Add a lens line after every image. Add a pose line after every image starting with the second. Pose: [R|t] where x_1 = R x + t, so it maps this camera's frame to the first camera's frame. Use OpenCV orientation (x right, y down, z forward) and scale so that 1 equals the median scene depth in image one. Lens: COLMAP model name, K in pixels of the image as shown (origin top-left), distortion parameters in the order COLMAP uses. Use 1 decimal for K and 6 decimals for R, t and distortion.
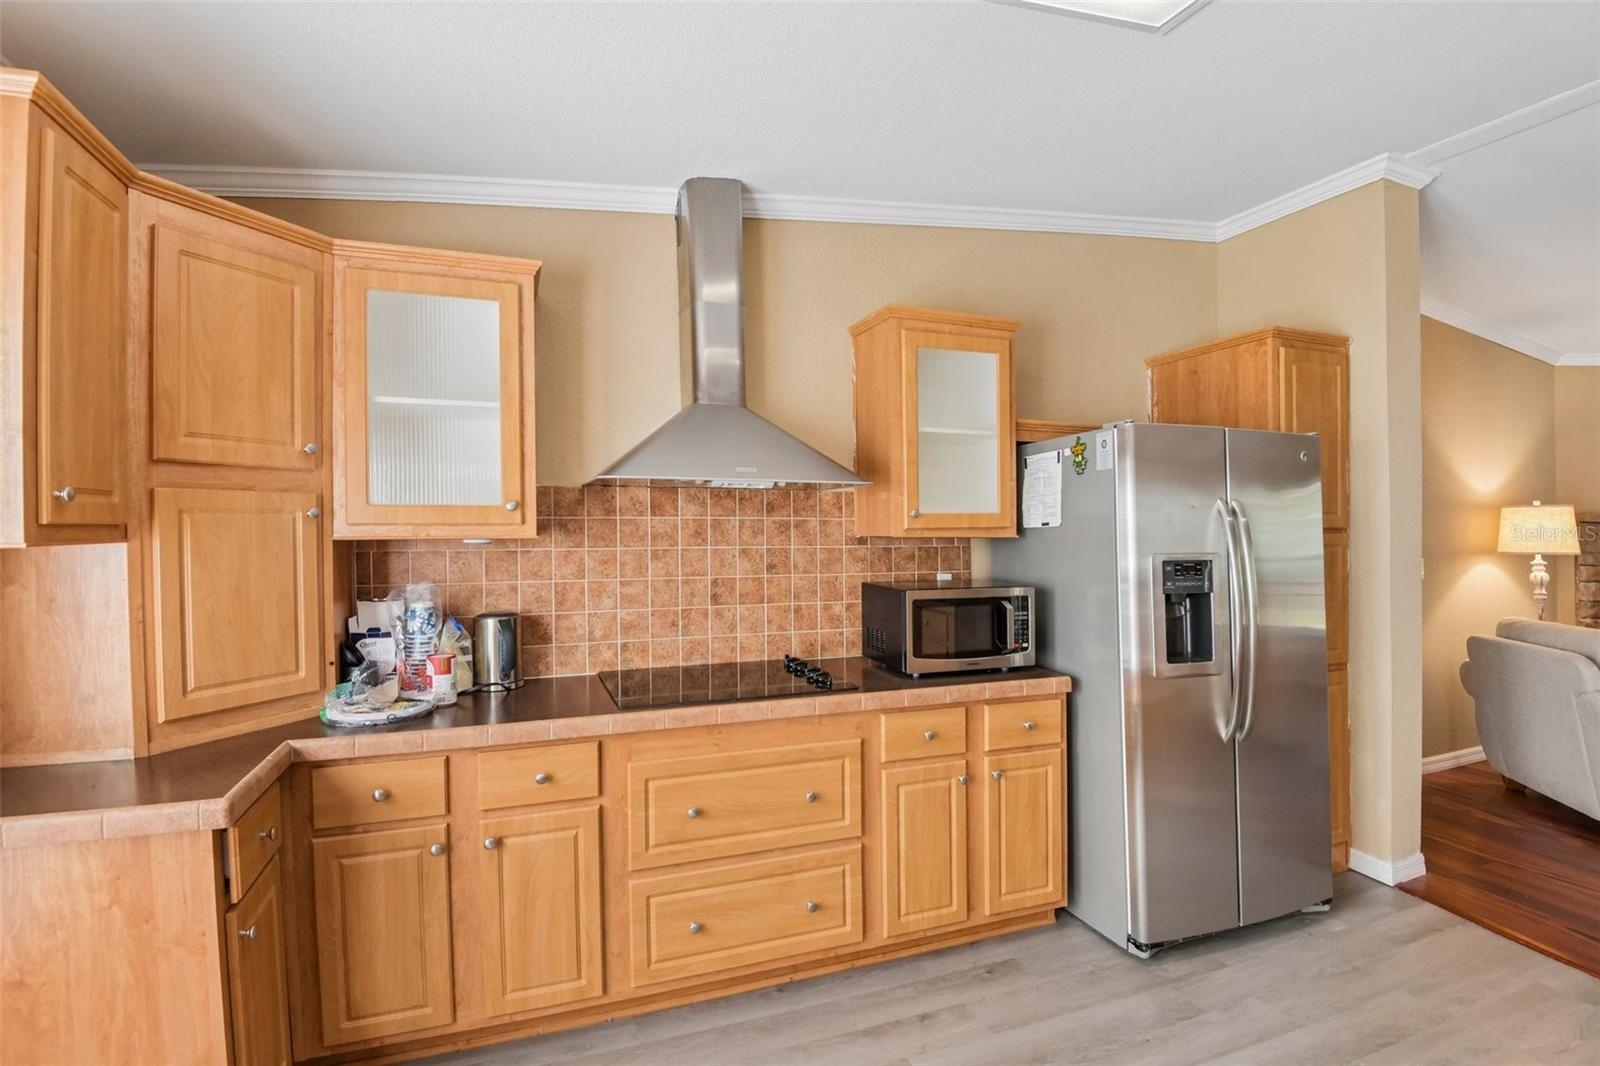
lens RADIAL K [[750.0, 0, 794.9], [0, 750.0, 549.8], [0, 0, 1]] dist [-0.050207, 0.001035]
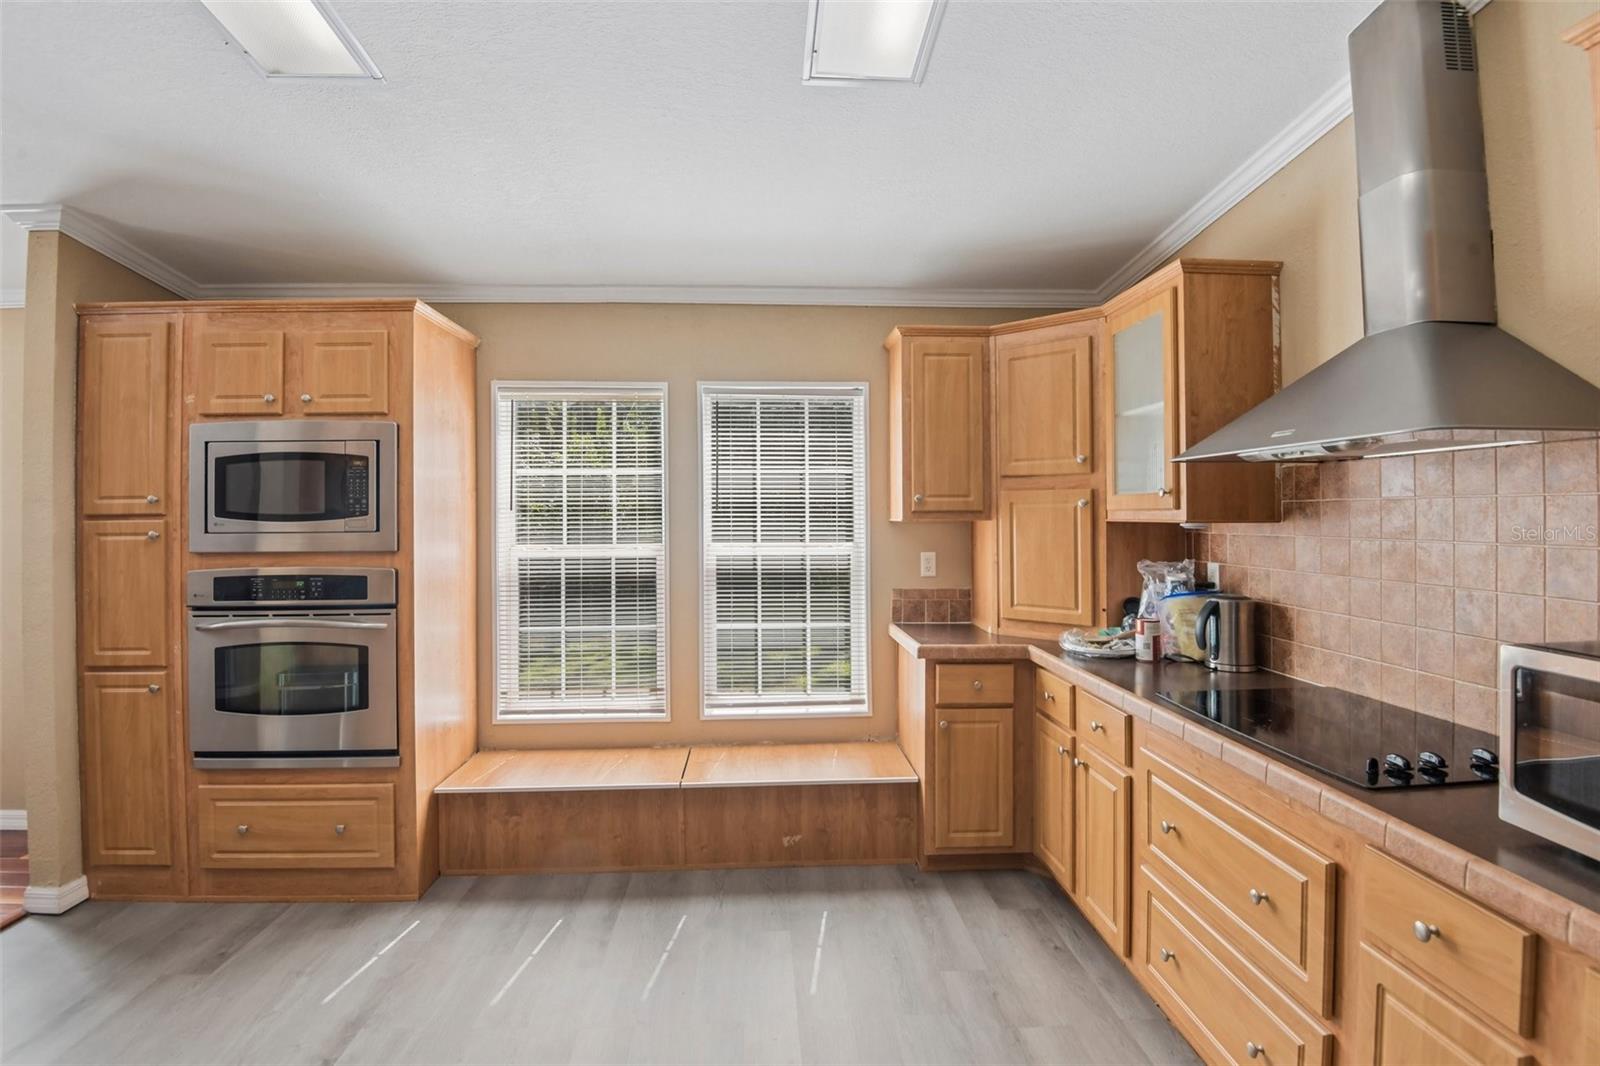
lens RADIAL K [[755.3, 0, 800.6], [0, 755.3, 512.1], [0, 0, 1]] dist [0.000589, 0.000166]
pose [[-0.292910, -0.005279, -0.956125, 0.801270], [-0.029440, 0.999560, 0.003500, -0.016938], [0.955687, 0.029174, -0.292937, 0.766786]]
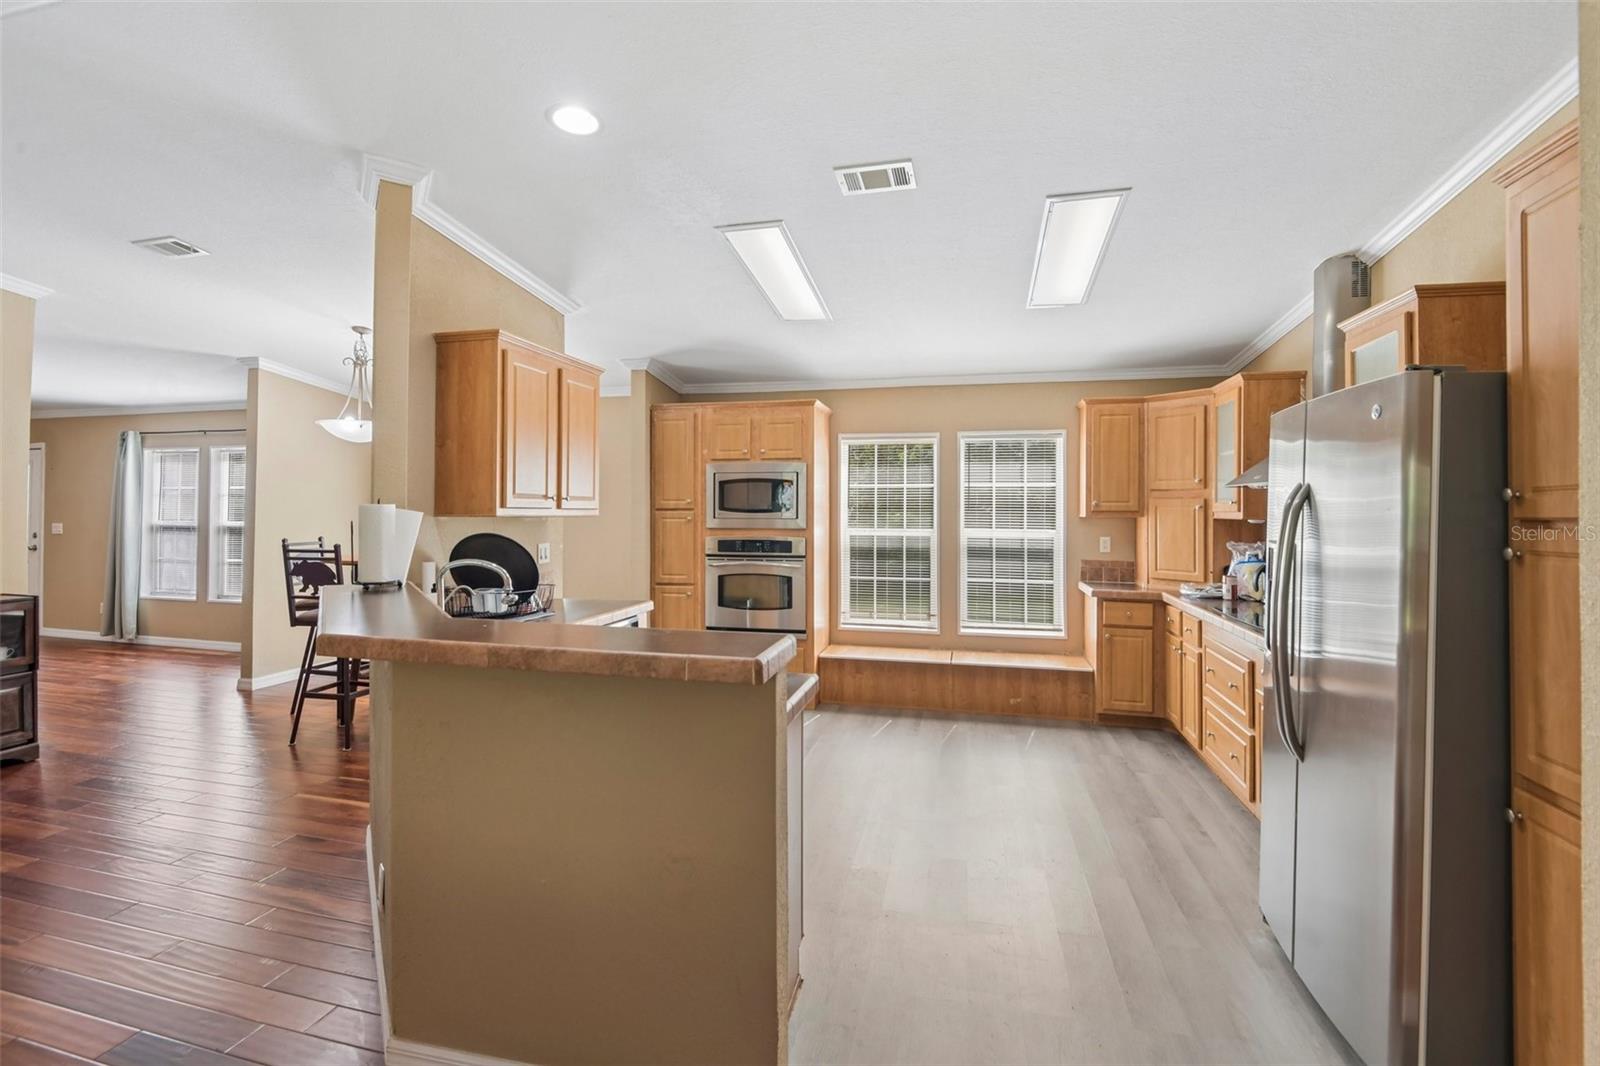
lens RADIAL K [[751.5, 0, 802.9], [0, 751.5, 486.6], [0, 0, 1]] dist [-0.018783, 0.000099]
pose [[-0.546717, -0.032149, -0.836700, 1.793460], [-0.037022, 0.999214, -0.014202, -0.029066], [0.836498, 0.023212, -0.547477, 1.065740]]
